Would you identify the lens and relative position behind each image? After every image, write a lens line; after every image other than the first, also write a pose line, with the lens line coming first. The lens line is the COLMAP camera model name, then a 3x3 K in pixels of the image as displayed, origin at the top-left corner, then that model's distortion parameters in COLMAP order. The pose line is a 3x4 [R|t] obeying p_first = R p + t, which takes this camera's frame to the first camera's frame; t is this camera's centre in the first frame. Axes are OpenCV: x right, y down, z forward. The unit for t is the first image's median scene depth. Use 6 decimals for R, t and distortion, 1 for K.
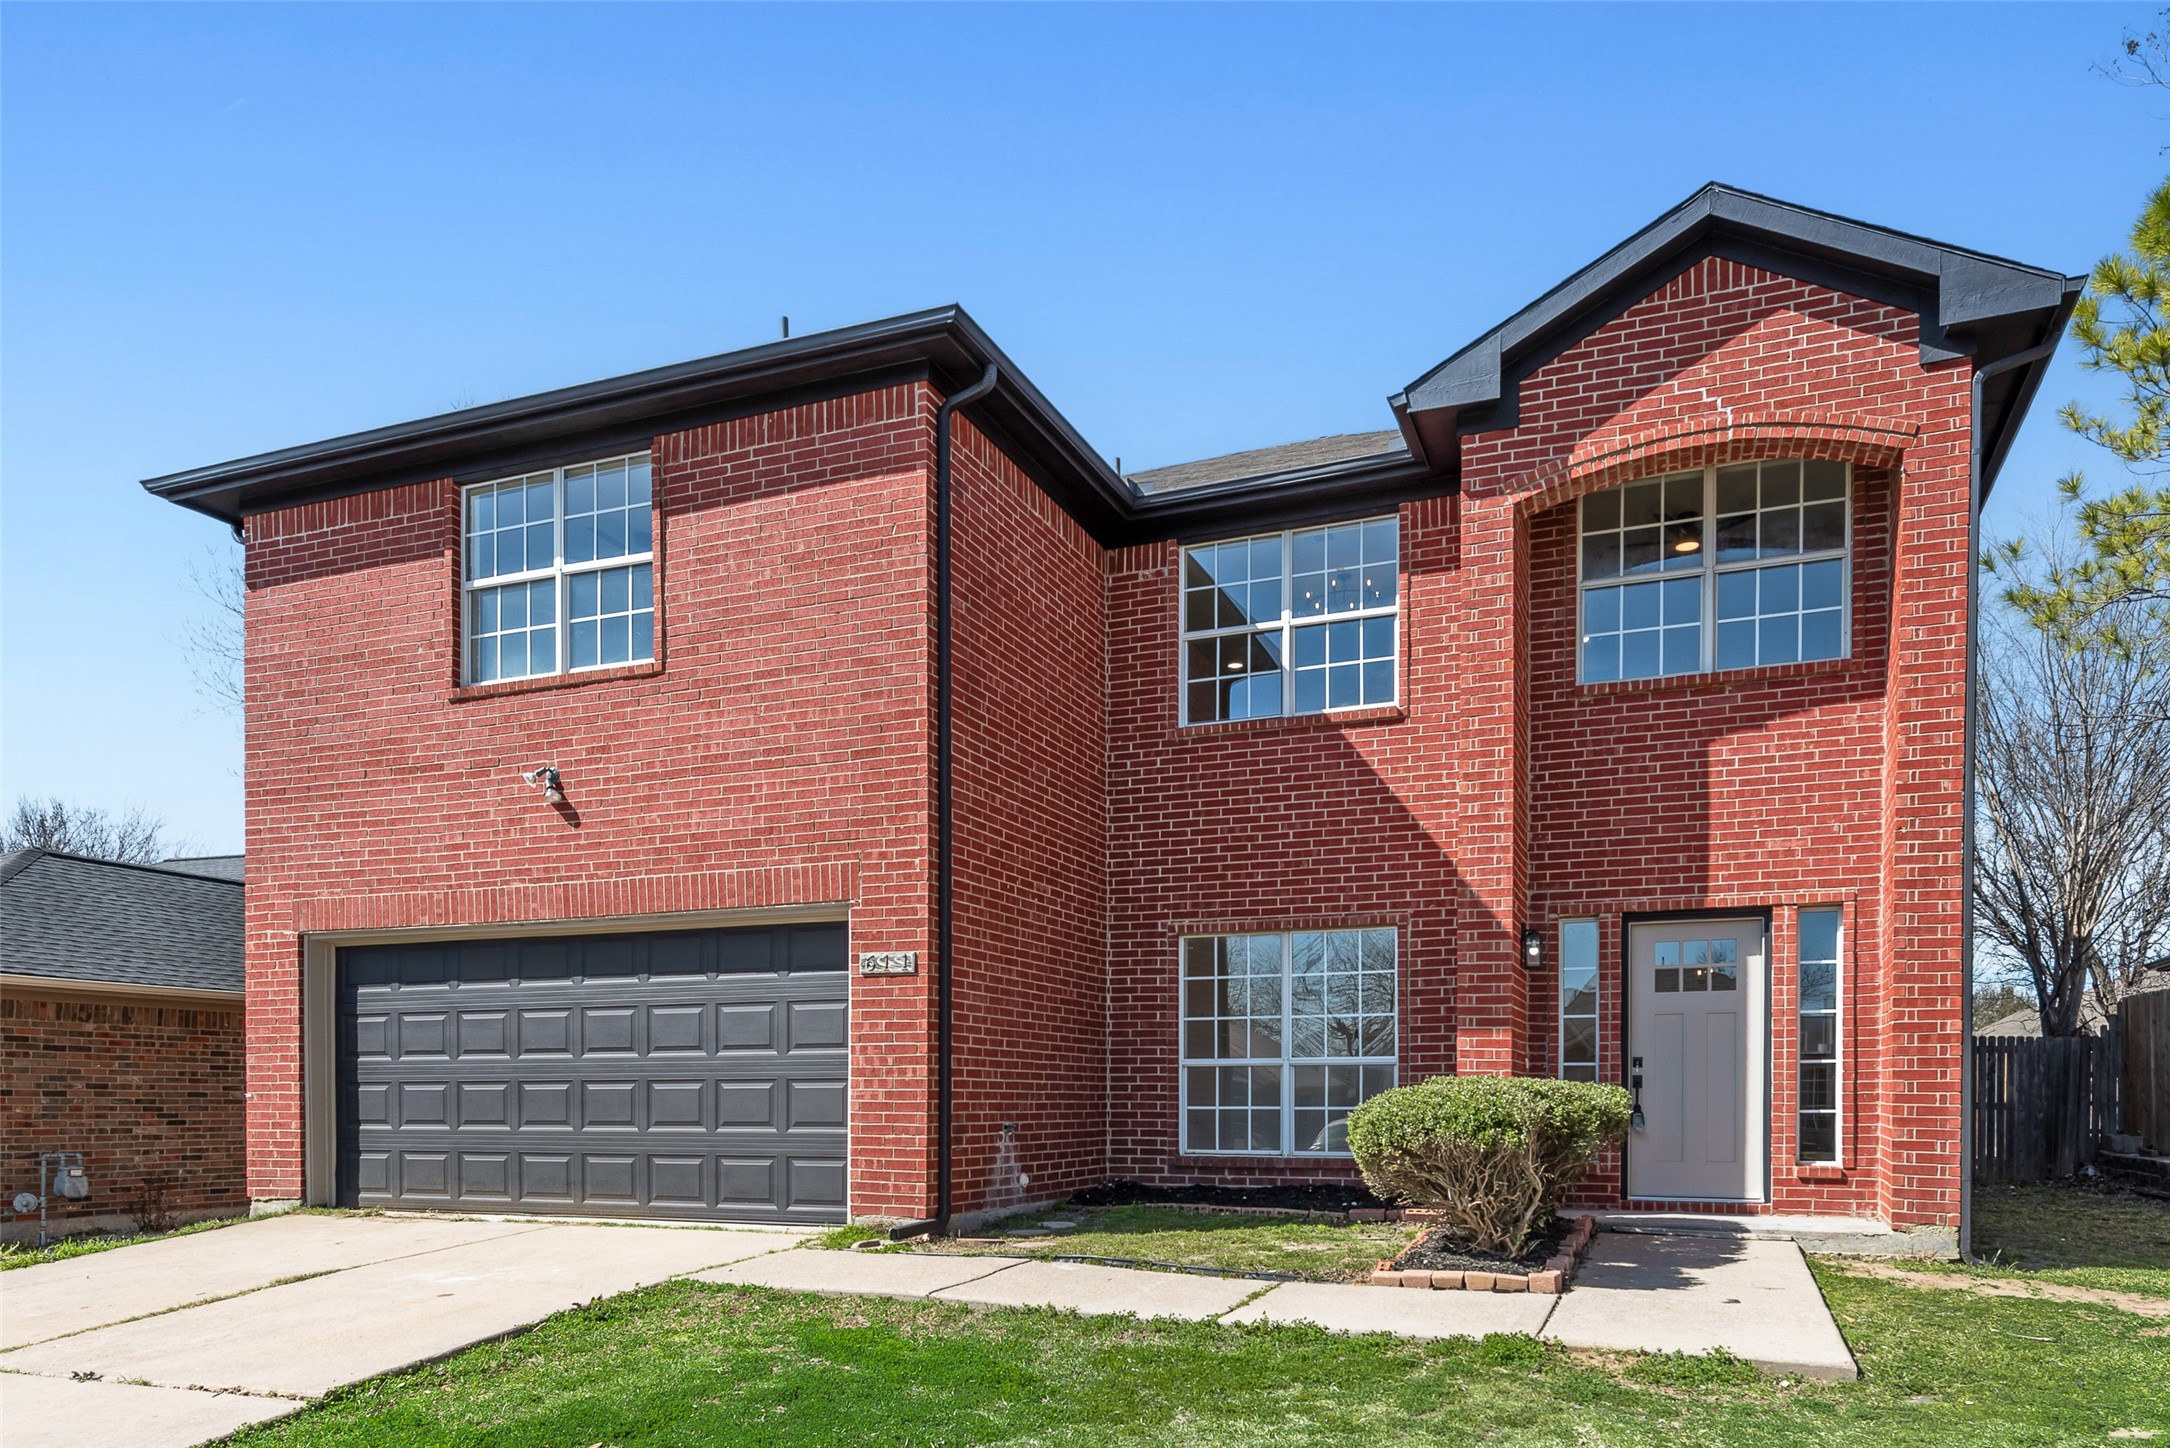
lens RADIAL K [[969.2, 0, 1084.3], [0, 969.2, 708.3], [0, 0, 1]] dist [0.002103, 0.000395]
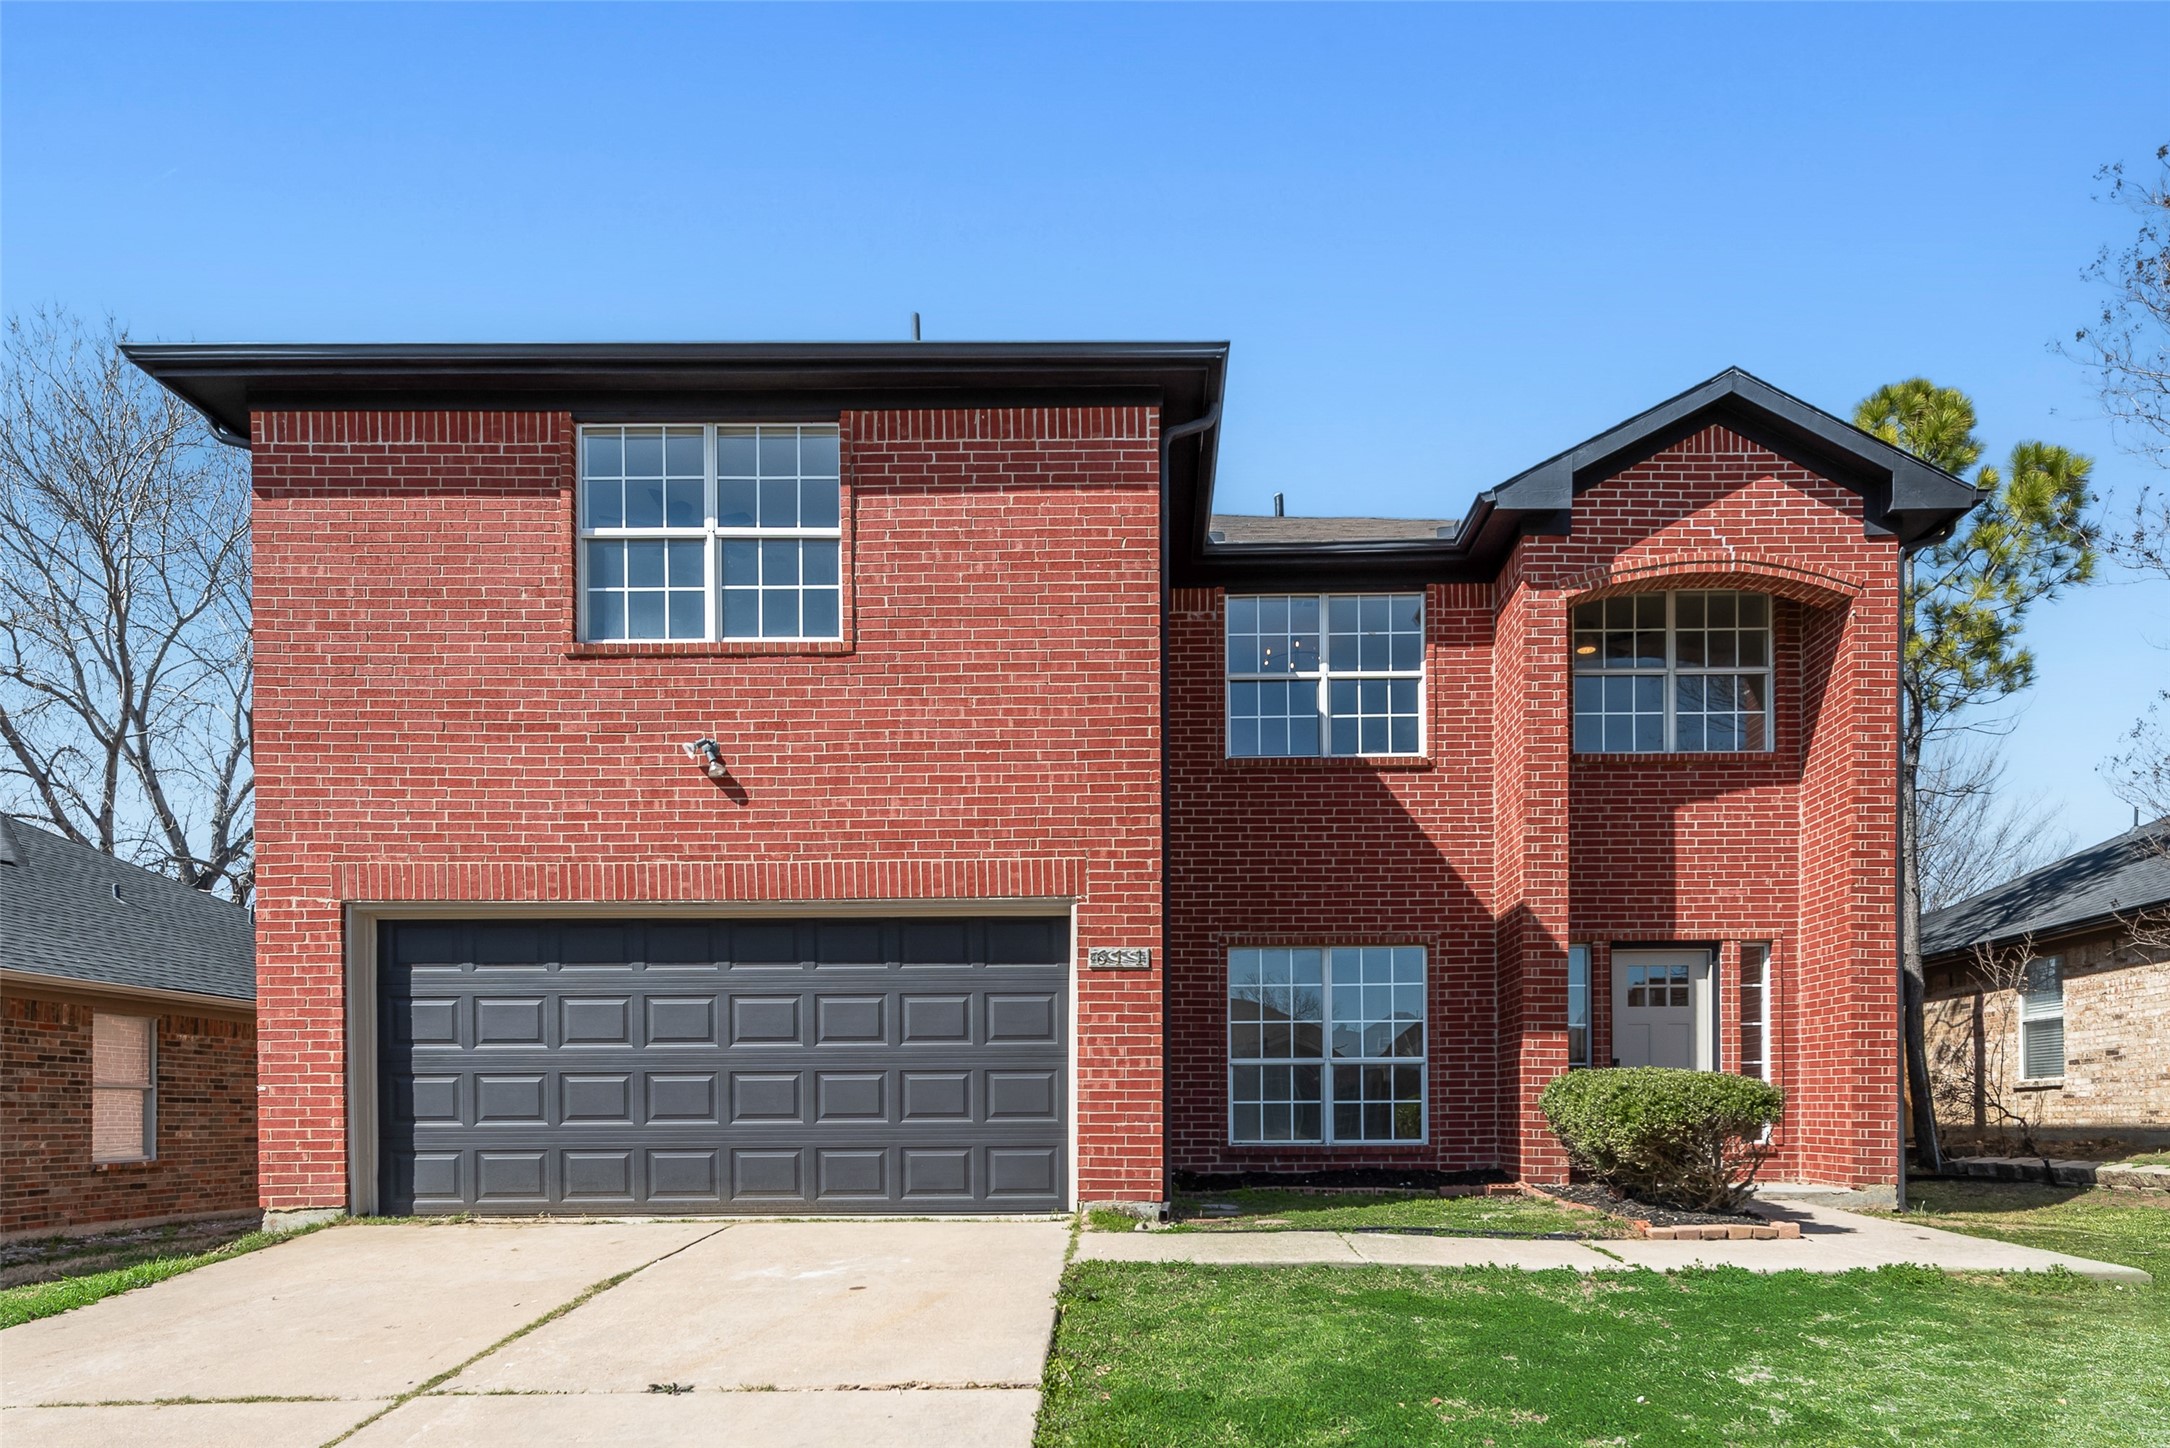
lens RADIAL K [[903.4, 0, 1085.3], [0, 903.4, 742.9], [0, 0, 1]] dist [0.001957, 0.000452]
pose [[0.964576, 0.095254, 0.246009, -0.401790], [-0.095169, 0.995386, -0.012264, 0.039503], [-0.246042, -0.011583, 0.969190, 0.059401]]
